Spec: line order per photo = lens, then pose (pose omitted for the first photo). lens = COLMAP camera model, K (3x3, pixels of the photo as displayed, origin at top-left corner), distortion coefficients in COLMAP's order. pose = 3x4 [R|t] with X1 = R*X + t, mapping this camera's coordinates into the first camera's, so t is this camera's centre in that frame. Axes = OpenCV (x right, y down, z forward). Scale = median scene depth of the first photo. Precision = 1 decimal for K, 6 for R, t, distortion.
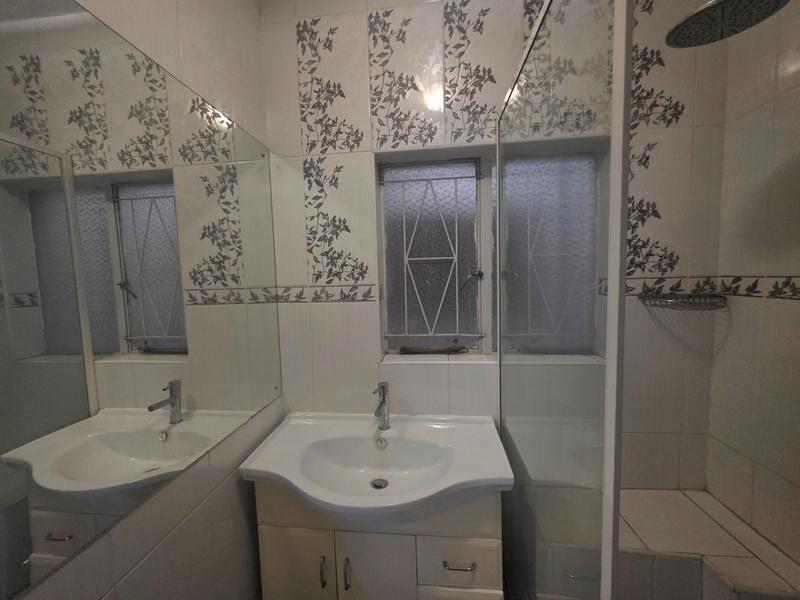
lens RADIAL K [[319.1, 0, 398.7], [0, 319.1, 298.1], [0, 0, 1]] dist [-0.001203, -0.000420]
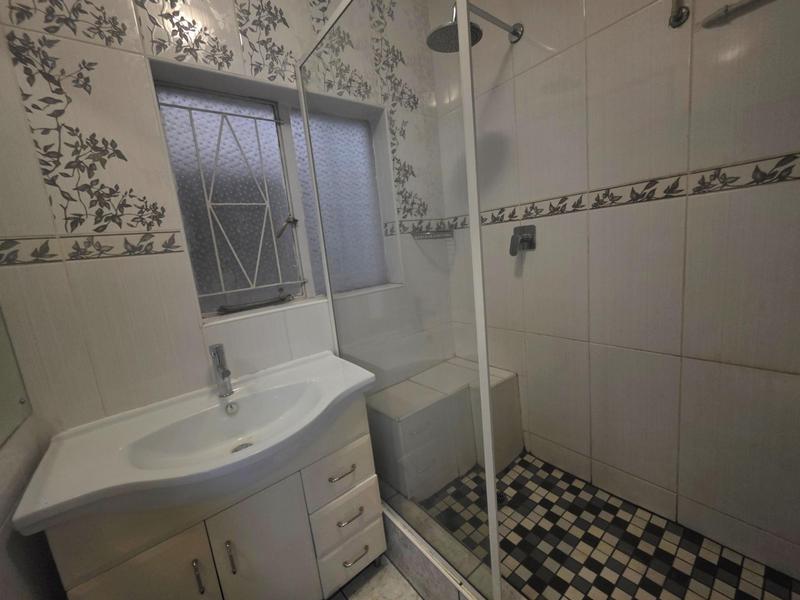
lens RADIAL K [[319.1, 0, 398.7], [0, 319.1, 298.1], [0, 0, 1]] dist [-0.001203, -0.000420]
pose [[0.710362, -0.158641, 0.685725, -0.263432], [0.134070, 0.986928, 0.089437, 0.129326], [-0.690949, 0.028402, 0.722345, 0.036752]]
